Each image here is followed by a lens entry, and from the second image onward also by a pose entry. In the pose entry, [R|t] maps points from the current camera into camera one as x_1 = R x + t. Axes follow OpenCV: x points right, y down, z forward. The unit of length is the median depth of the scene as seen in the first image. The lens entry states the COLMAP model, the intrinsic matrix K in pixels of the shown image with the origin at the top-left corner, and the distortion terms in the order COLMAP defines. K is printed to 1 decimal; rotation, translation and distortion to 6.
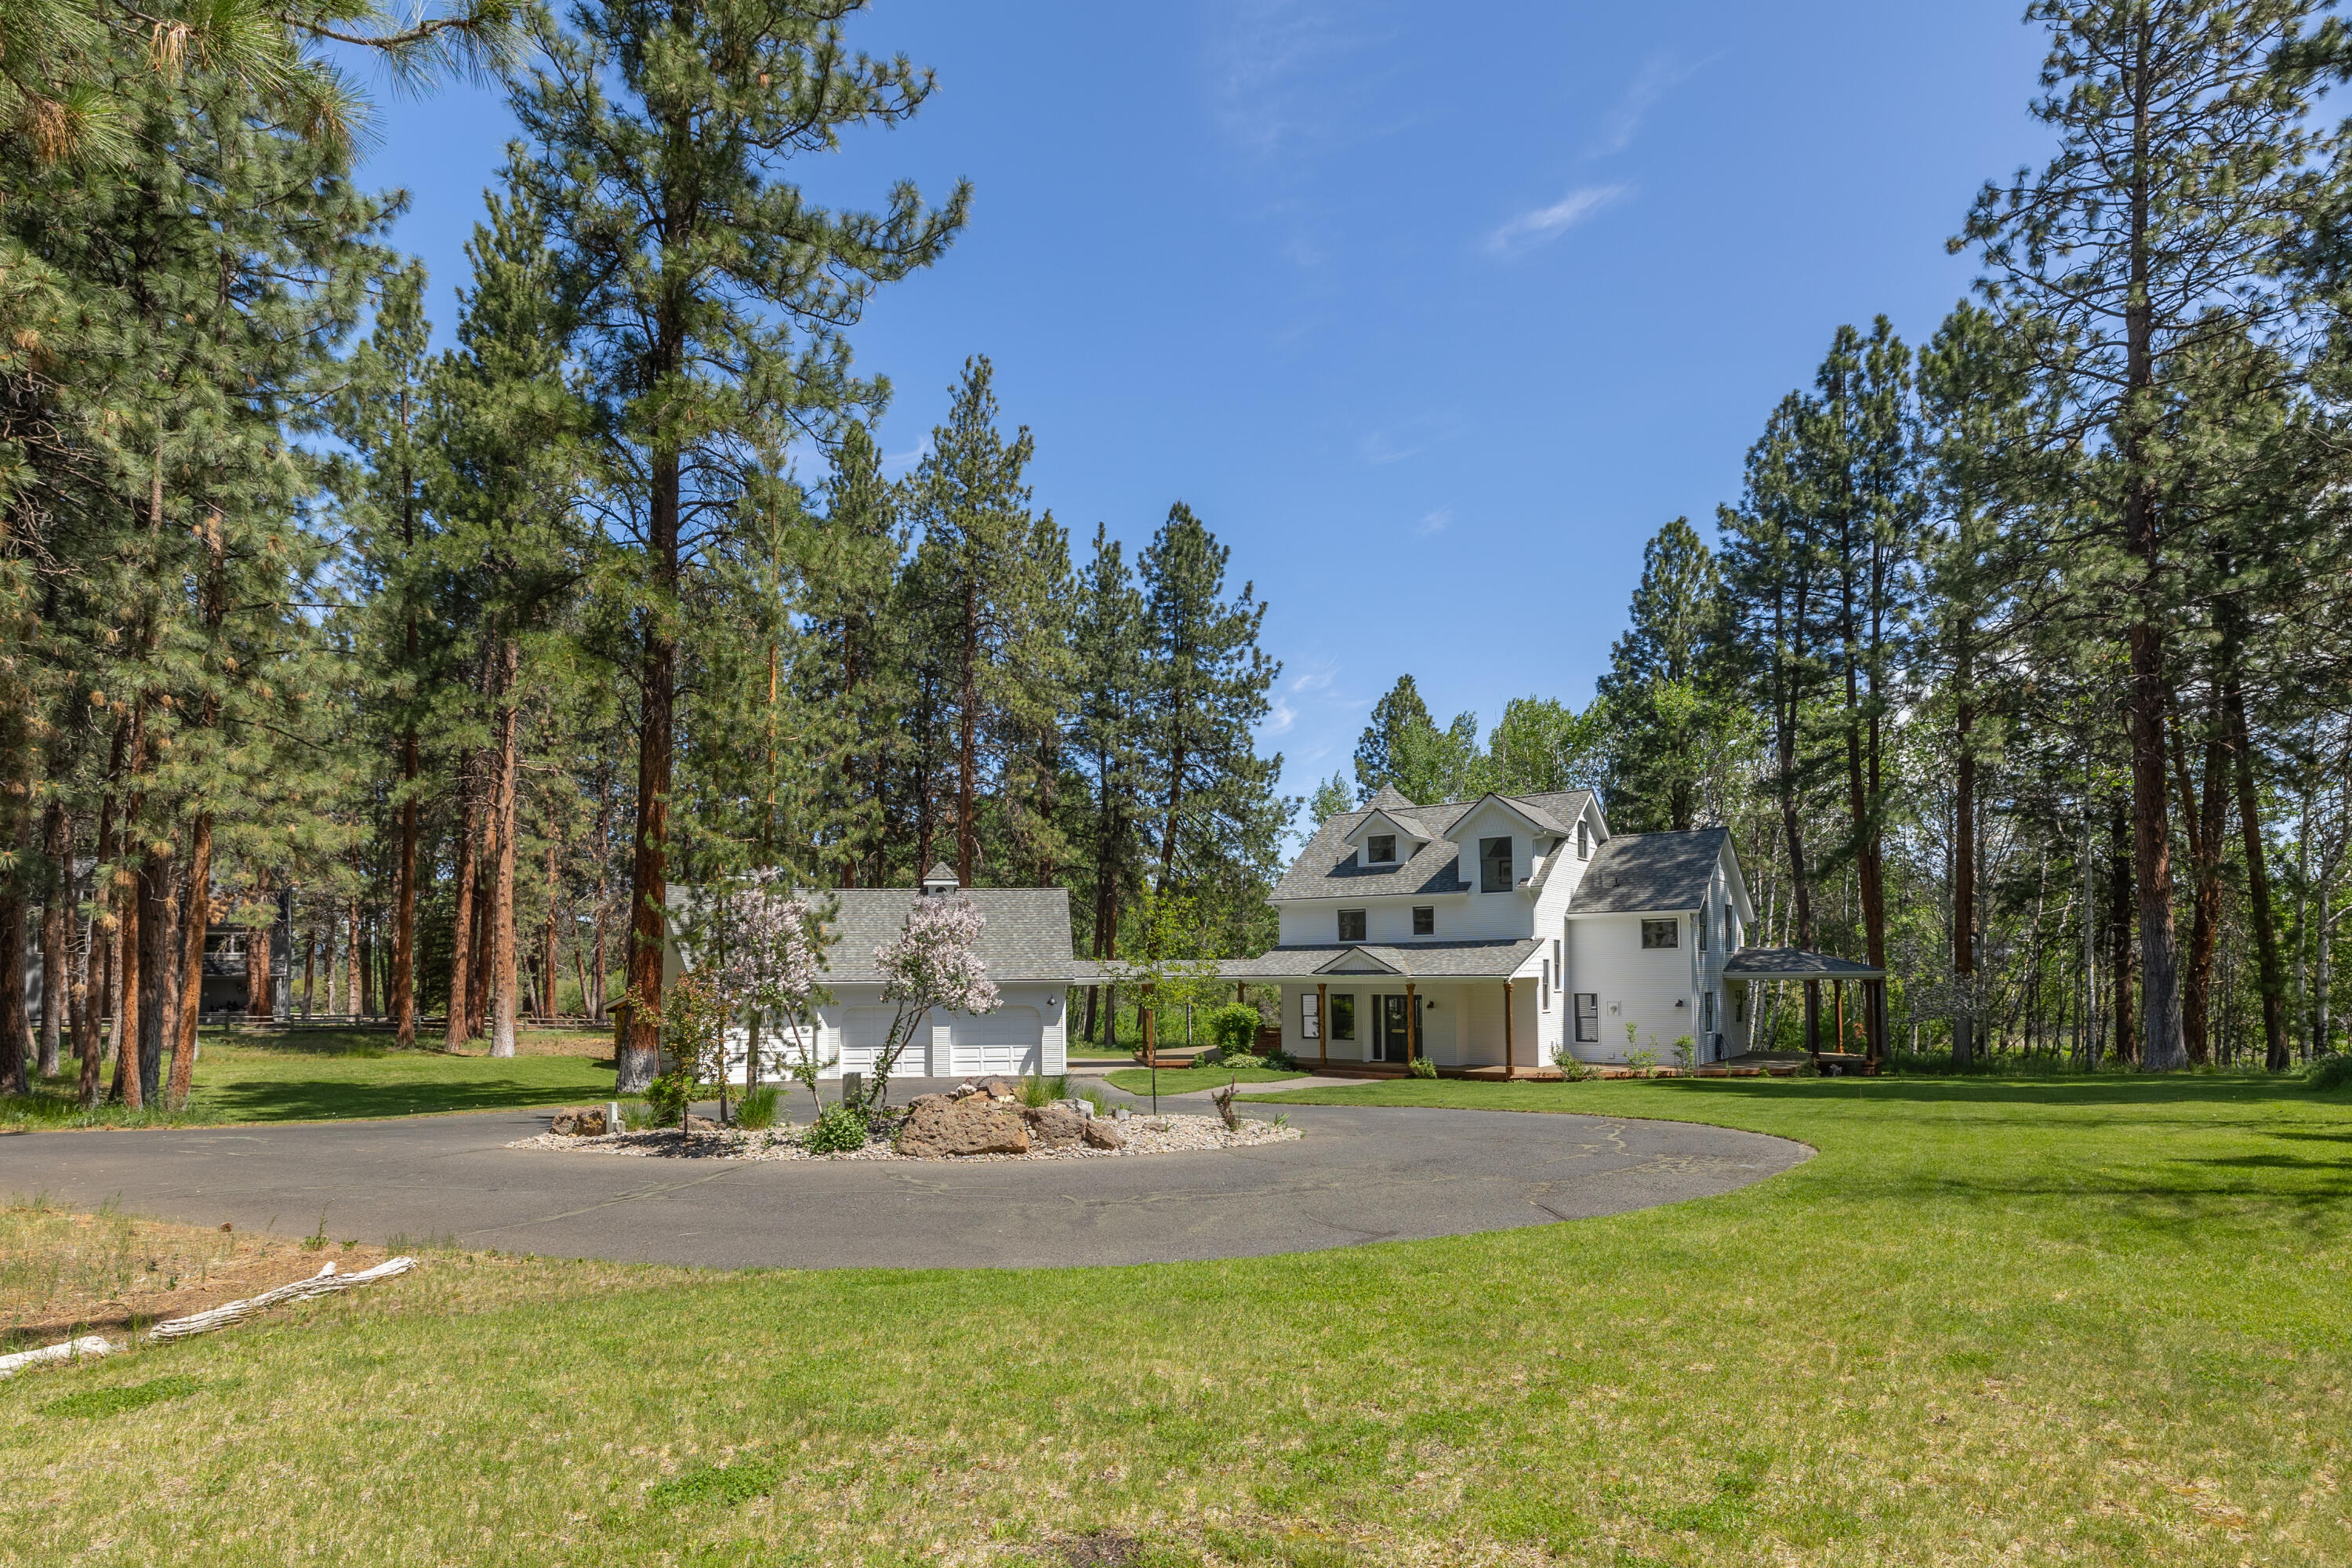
lens RADIAL K [[1251.4, 0, 1178.0], [0, 1251.4, 886.3], [0, 0, 1]] dist [-0.000758, -0.000081]
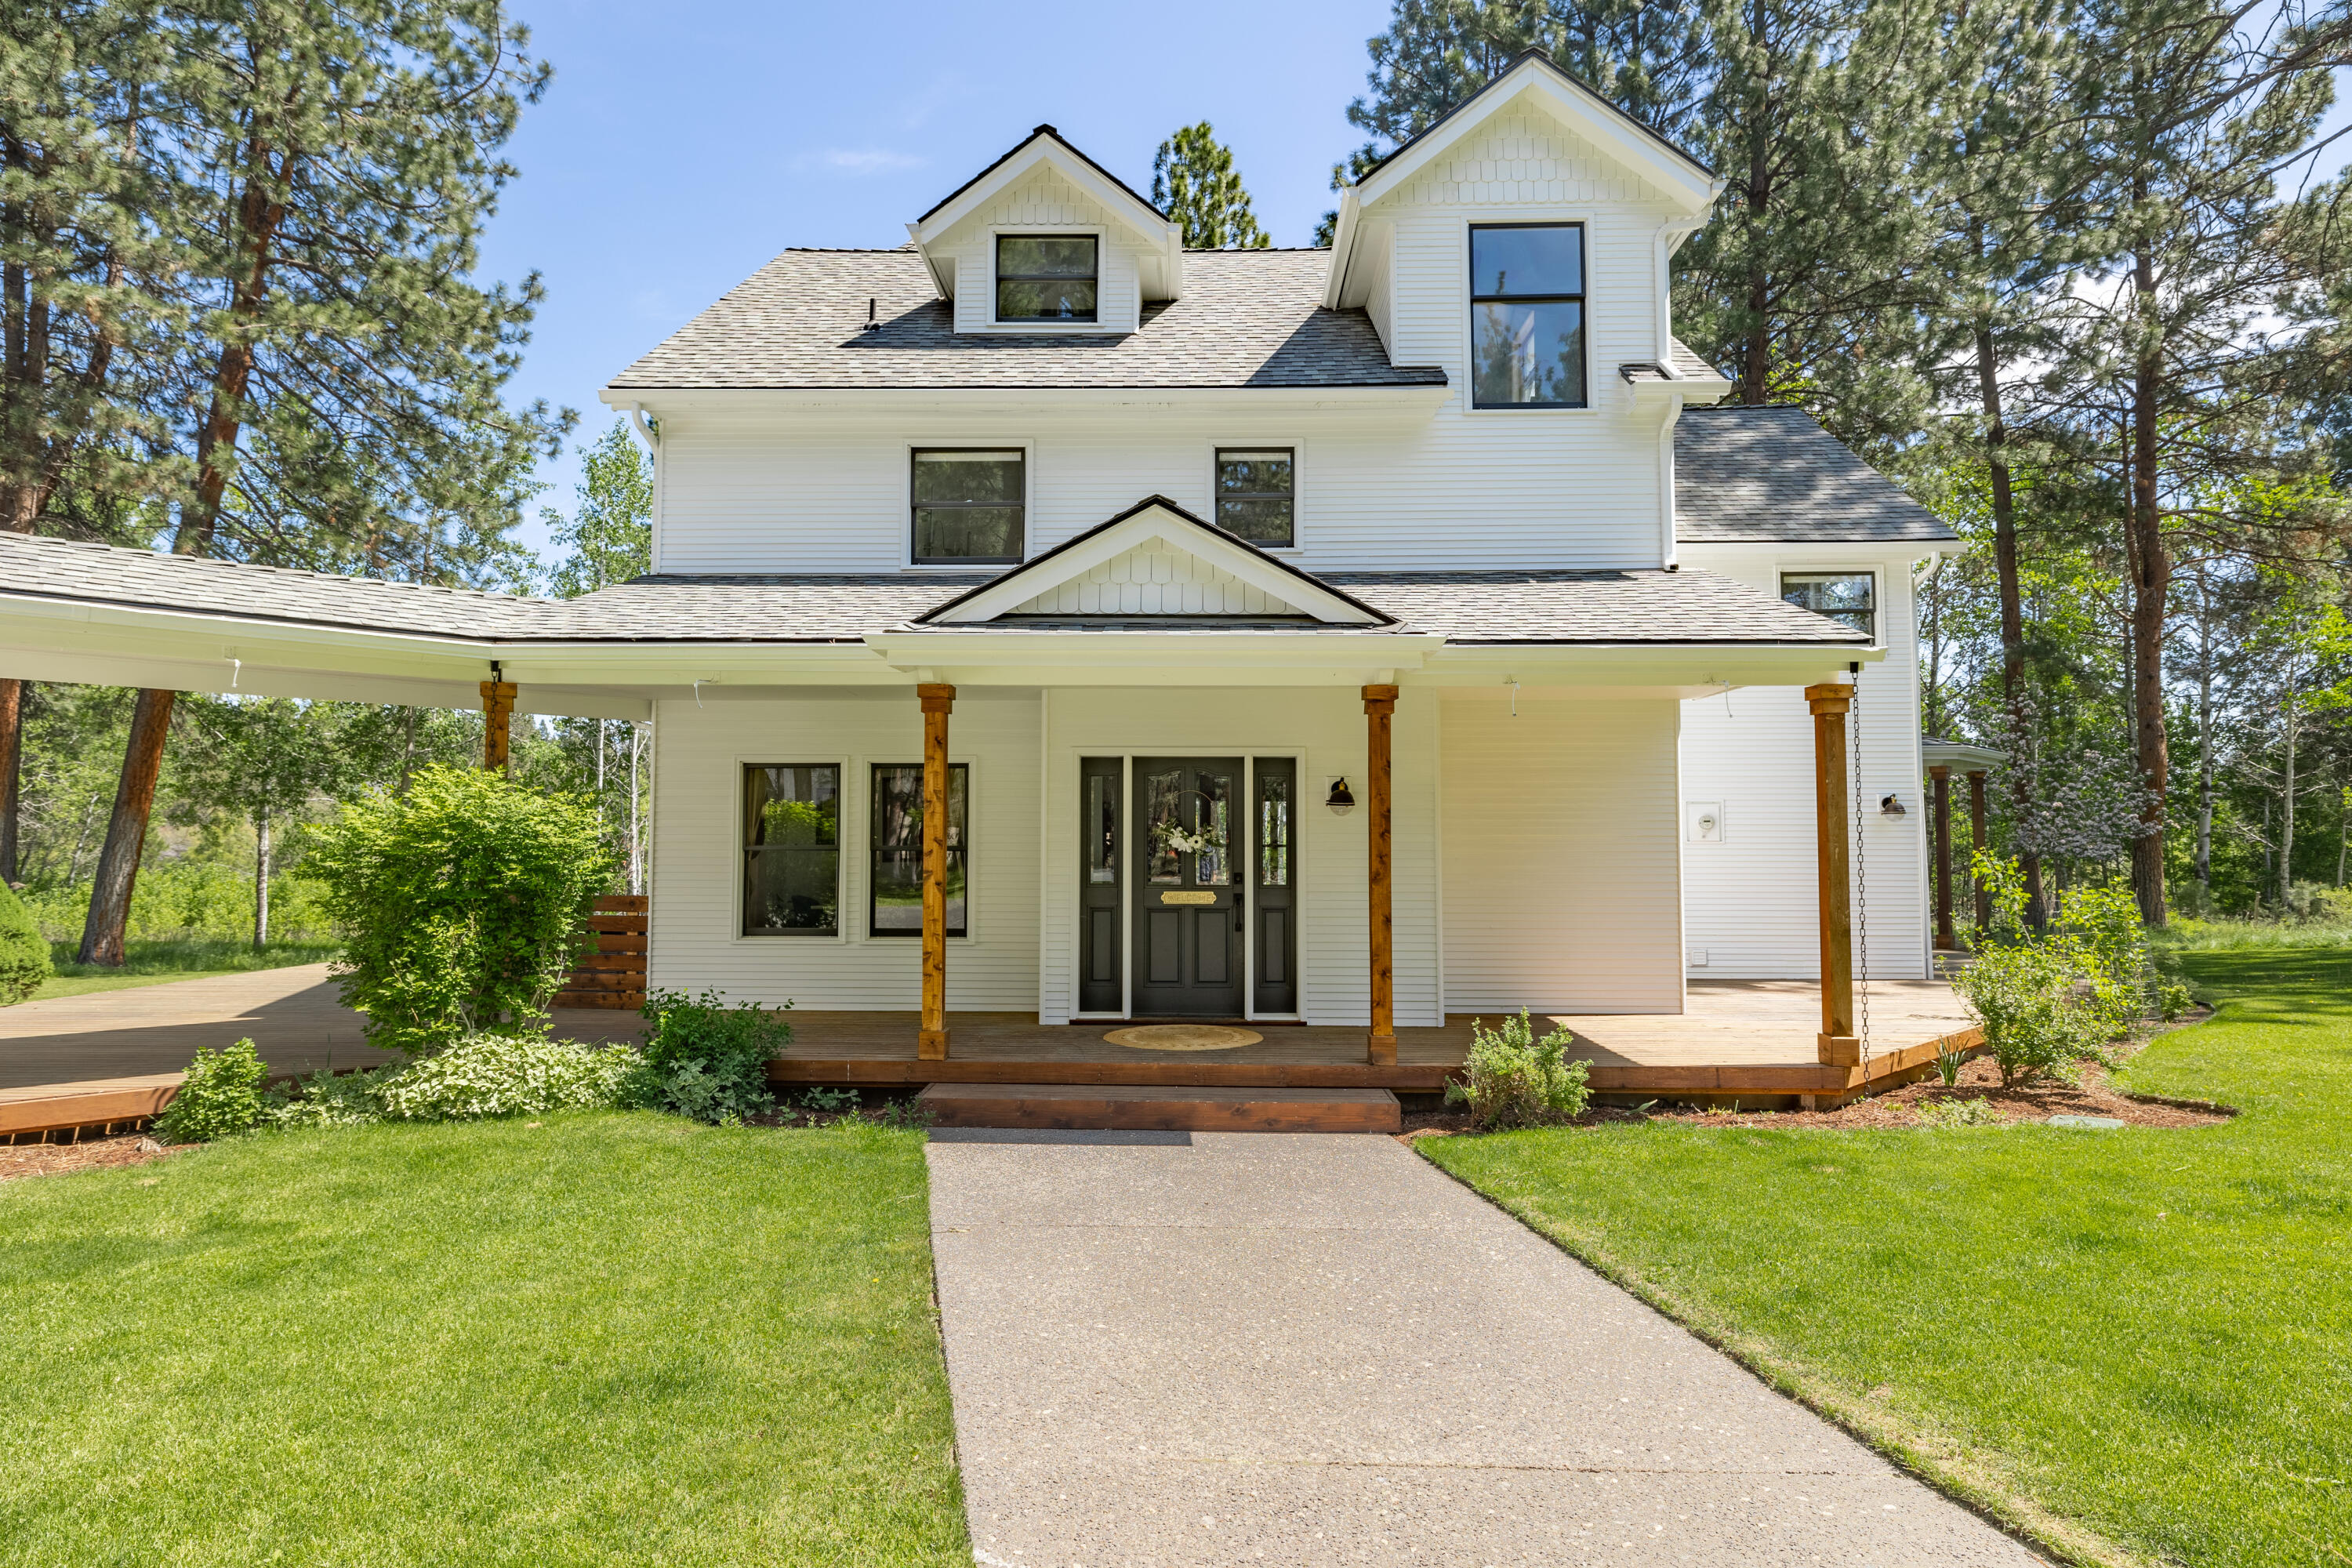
lens RADIAL K [[1219.7, 0, 1143.7], [0, 1219.7, 808.6], [0, 0, 1]] dist [0.002086, -0.000562]
pose [[0.819667, 0.024180, 0.572329, 0.023013], [-0.047049, 0.998575, 0.025194, 0.088242], [-0.570904, -0.047578, 0.819637, 0.771179]]
